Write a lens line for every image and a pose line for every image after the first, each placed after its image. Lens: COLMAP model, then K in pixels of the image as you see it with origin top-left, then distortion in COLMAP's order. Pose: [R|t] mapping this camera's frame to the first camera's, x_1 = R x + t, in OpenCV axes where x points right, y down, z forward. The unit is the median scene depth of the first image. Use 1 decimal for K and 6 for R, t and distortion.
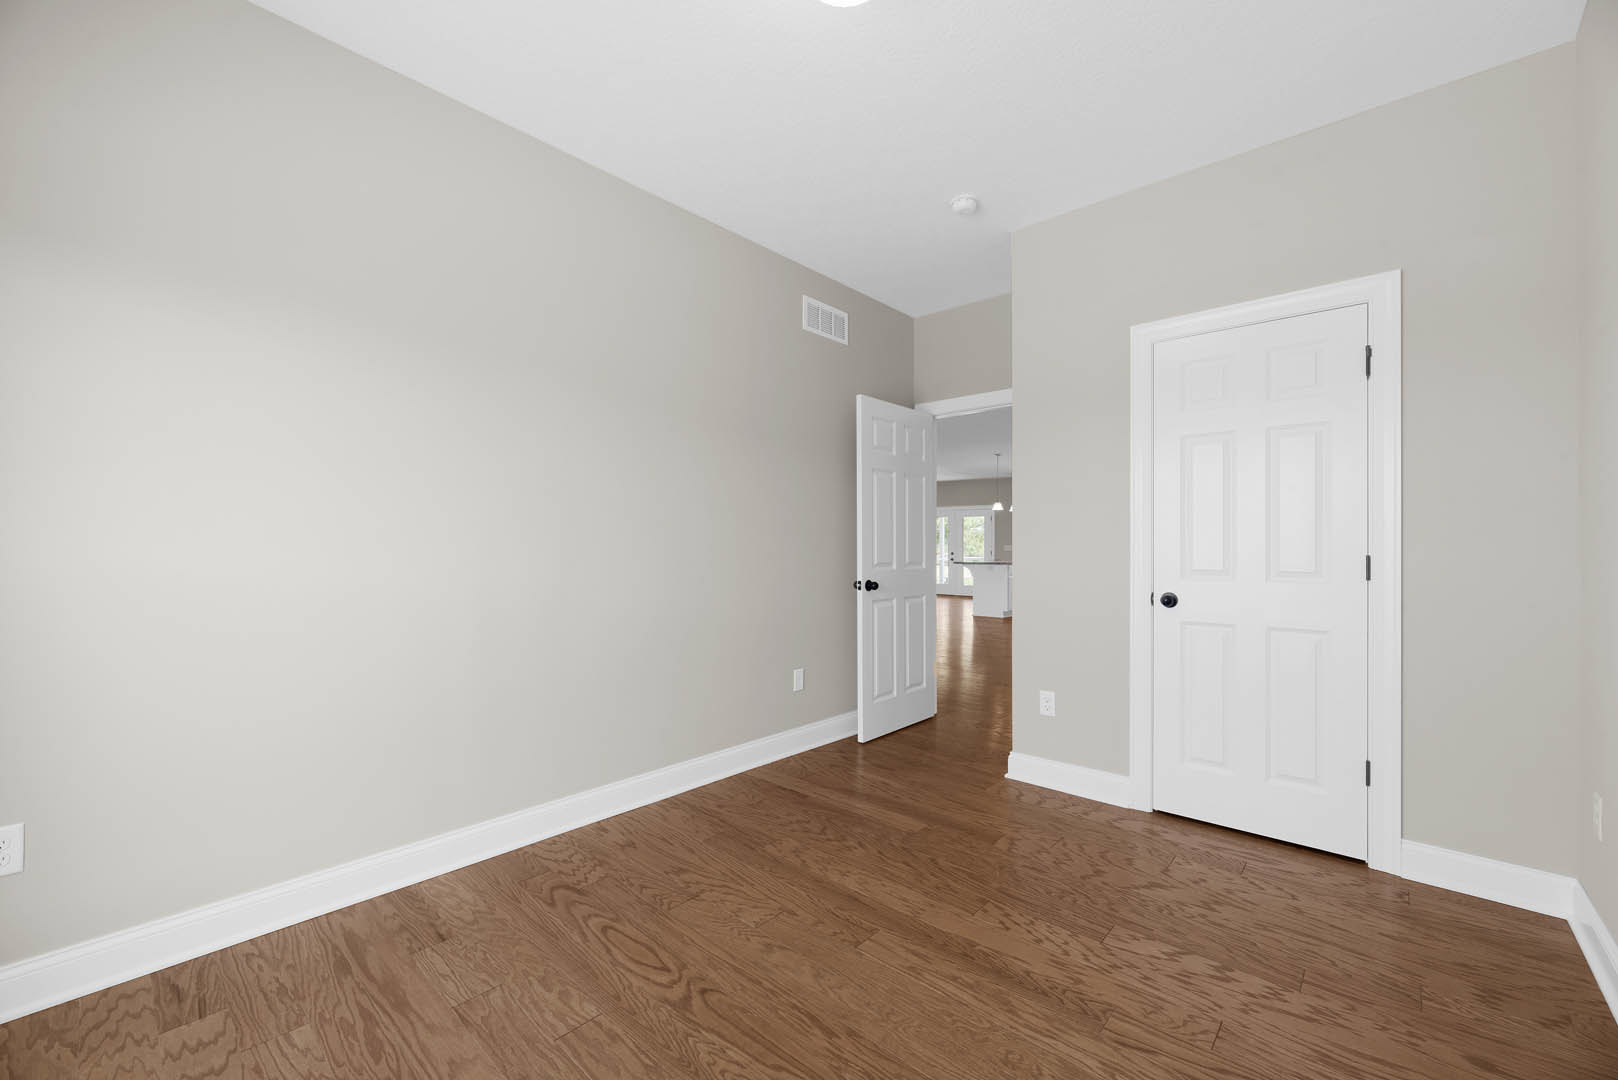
lens RADIAL K [[655.4, 0, 816.8], [0, 655.4, 544.6], [0, 0, 1]] dist [-0.001379, 0.000147]
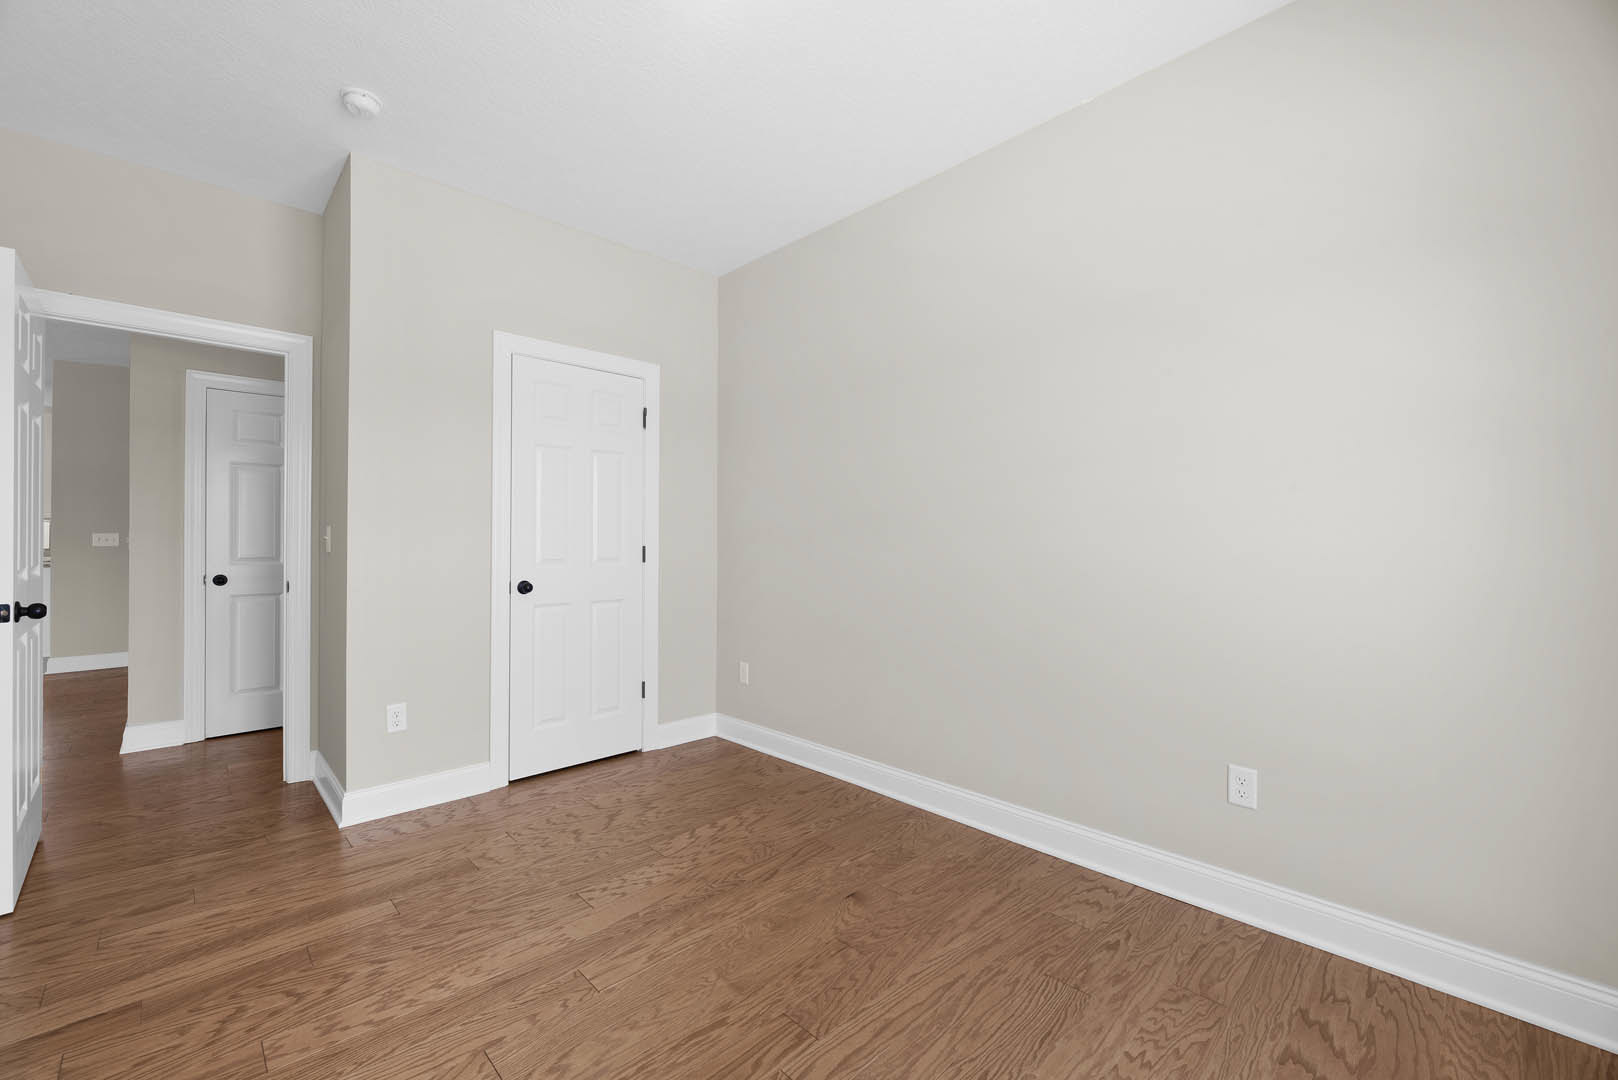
lens RADIAL K [[655.4, 0, 797.6], [0, 655.4, 534.1], [0, 0, 1]] dist [-0.001379, 0.000147]
pose [[0.079211, 0.008183, 0.996824, -0.621450], [-0.006684, 0.999948, -0.007677, -0.001649], [-0.996835, -0.006054, 0.079262, 0.507818]]
